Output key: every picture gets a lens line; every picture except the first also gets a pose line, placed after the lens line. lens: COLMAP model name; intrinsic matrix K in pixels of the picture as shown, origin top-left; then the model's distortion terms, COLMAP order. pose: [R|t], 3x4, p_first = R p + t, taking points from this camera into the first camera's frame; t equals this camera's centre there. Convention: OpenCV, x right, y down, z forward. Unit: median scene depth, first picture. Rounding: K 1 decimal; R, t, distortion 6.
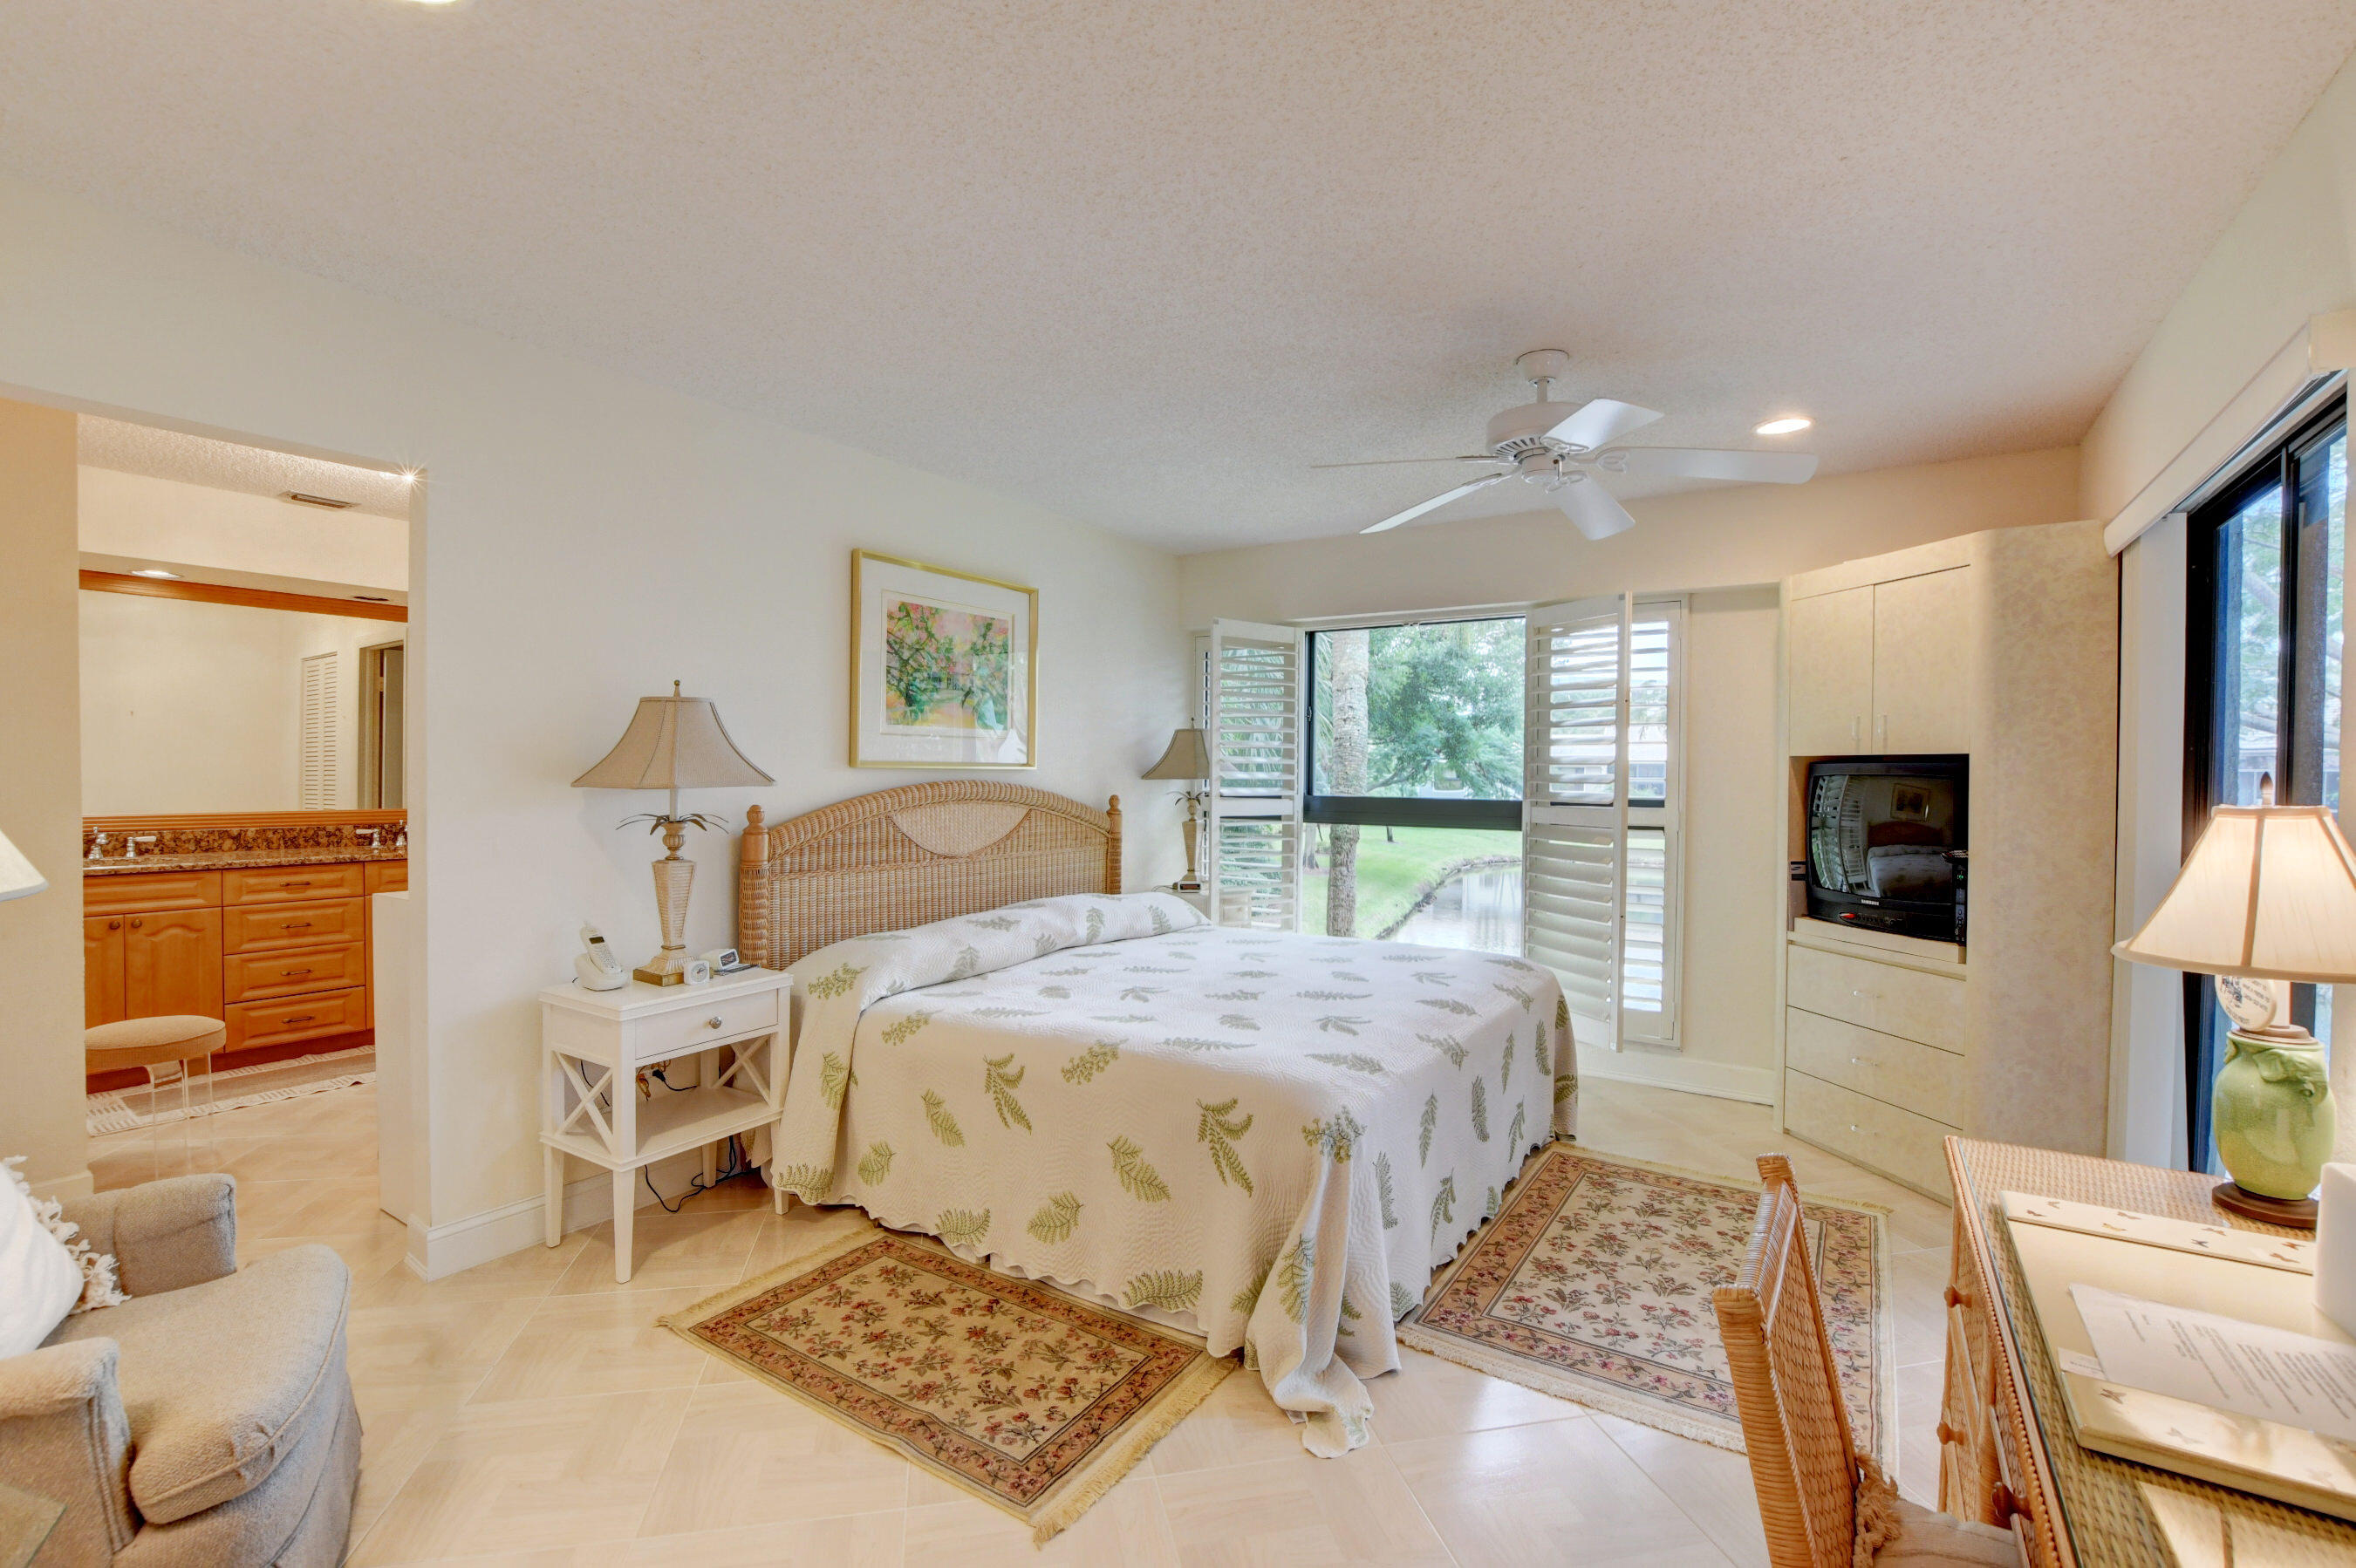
lens RADIAL K [[1034.1, 0, 1168.2], [0, 1034.1, 792.9], [0, 0, 1]] dist [-0.027922, 0.001001]
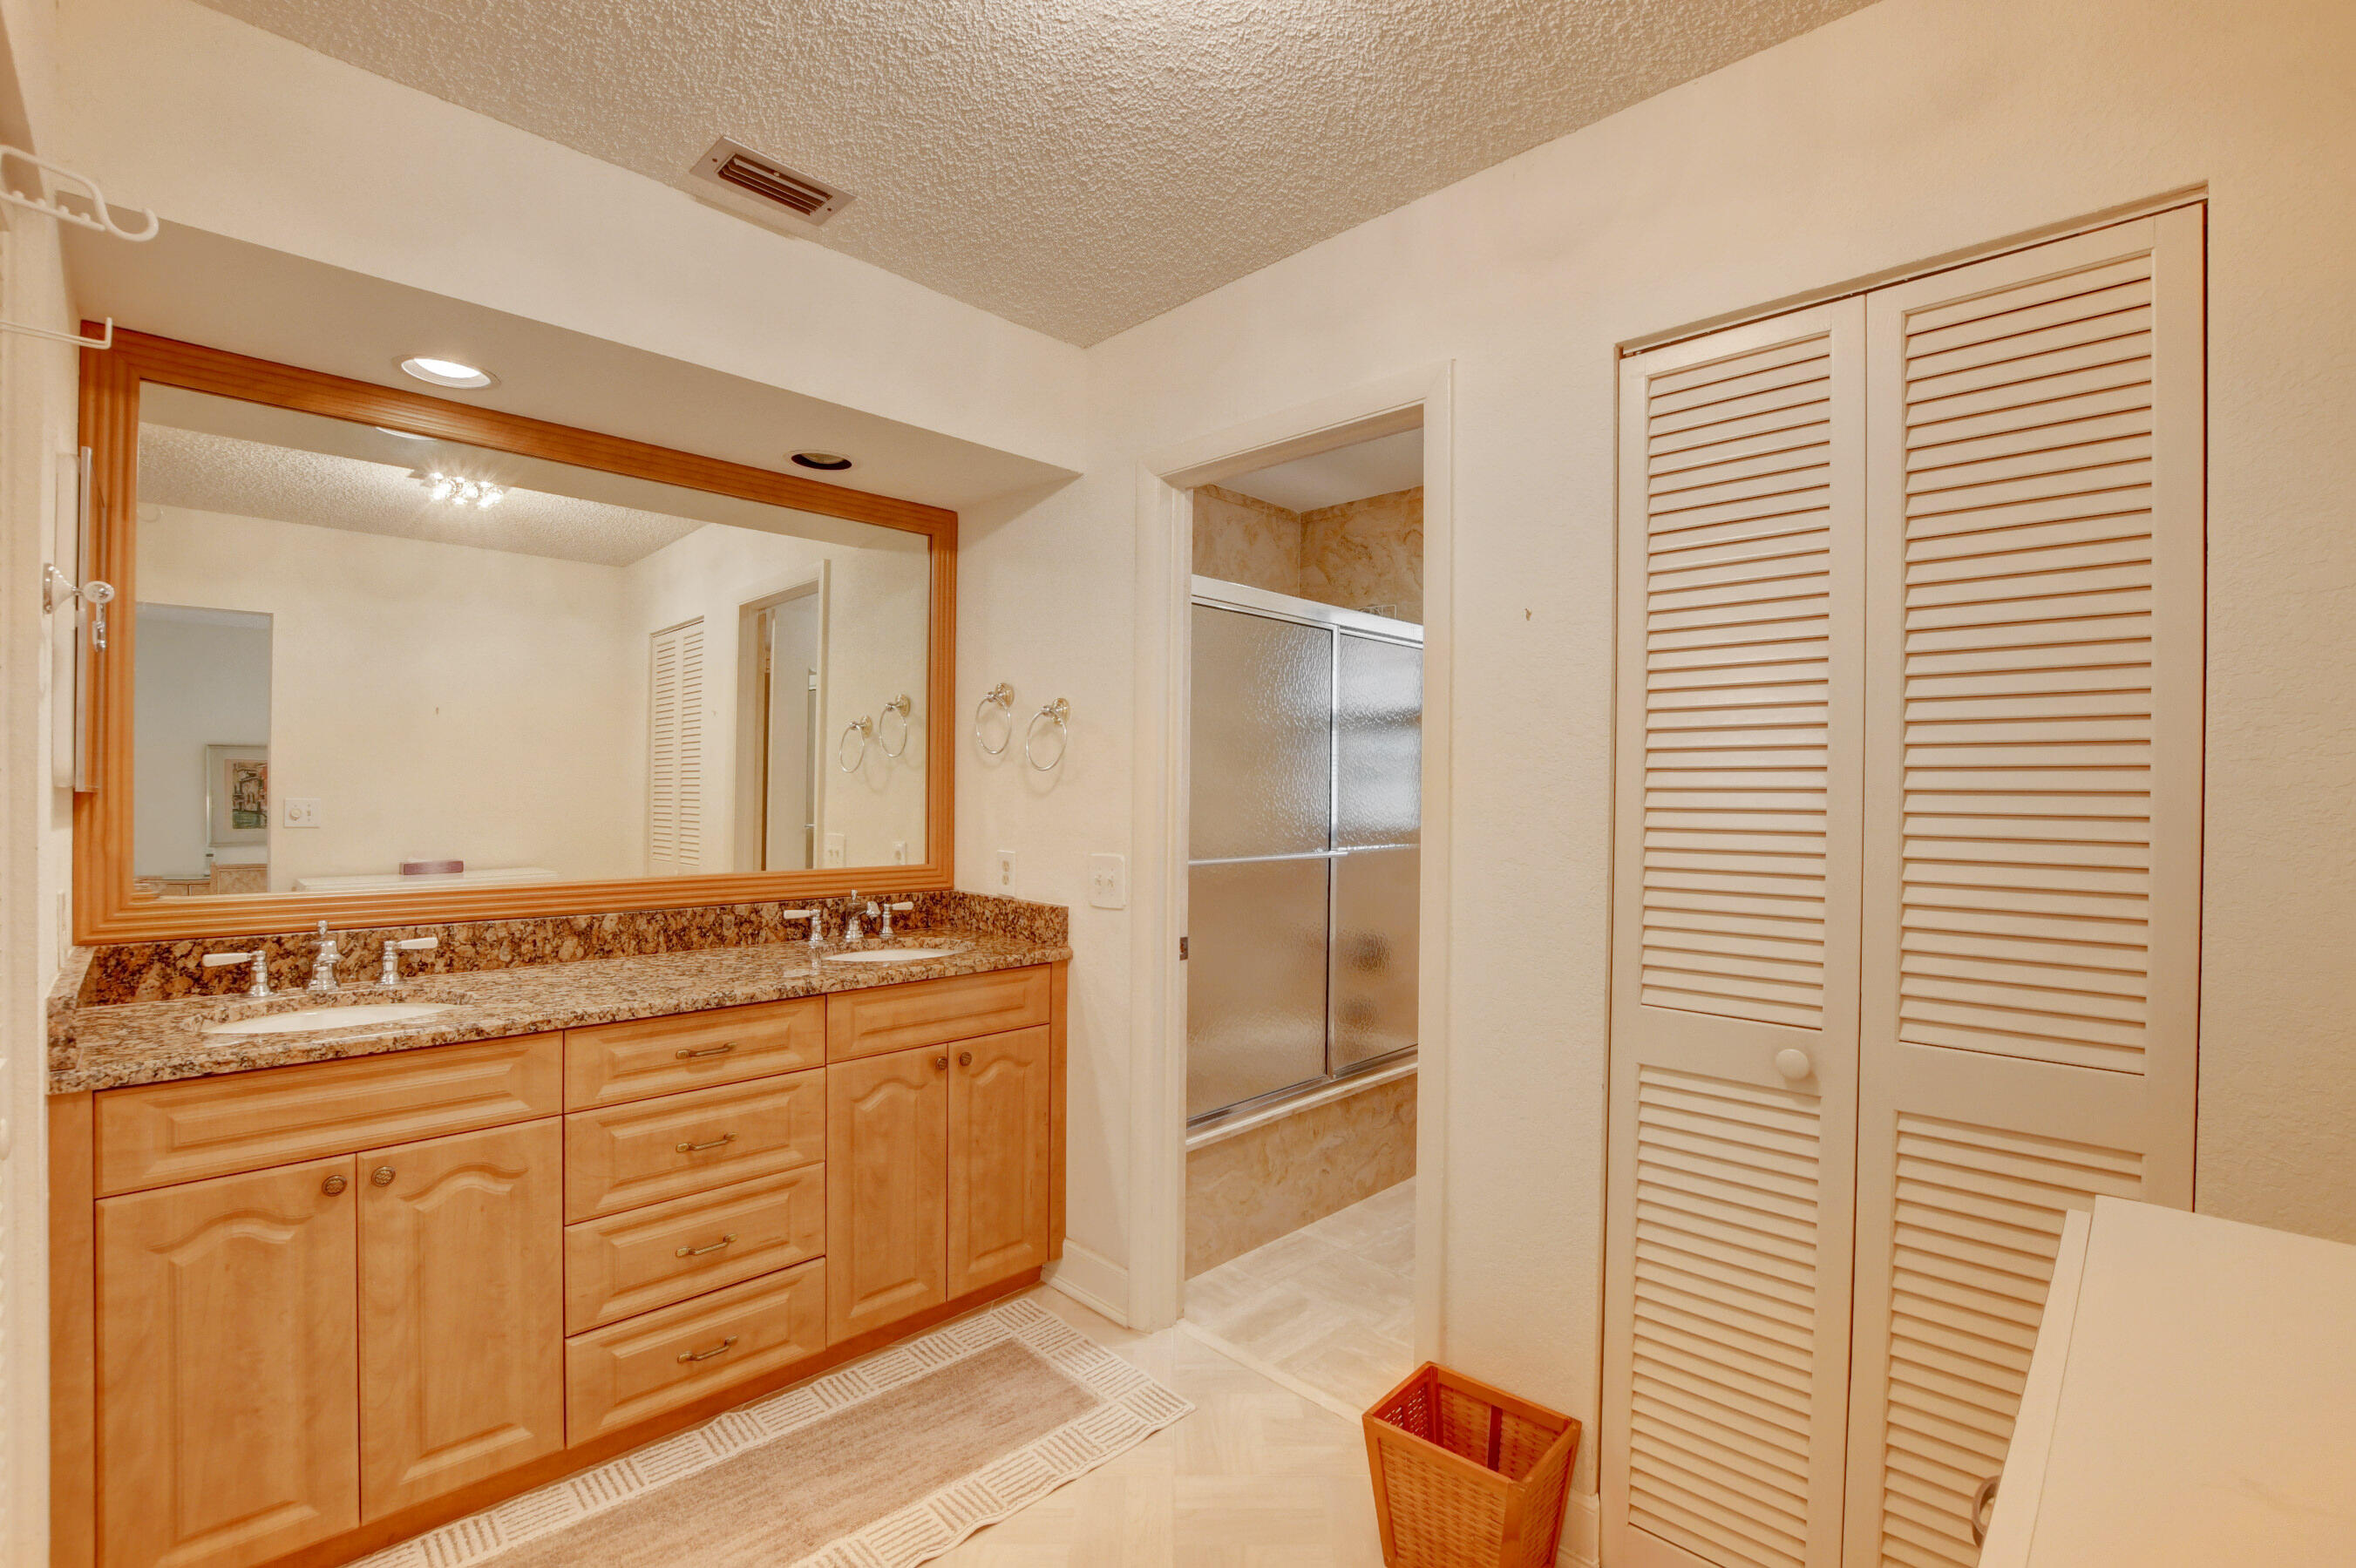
lens RADIAL K [[1034.2, 0, 1168.2], [0, 1034.2, 792.9], [0, 0, 1]] dist [-0.027922, 0.001001]
pose [[0.979842, 0.001895, -0.199767, -0.569179], [-0.005330, 0.999847, -0.016661, -0.018606], [0.199704, 0.017390, 0.979702, 0.592432]]
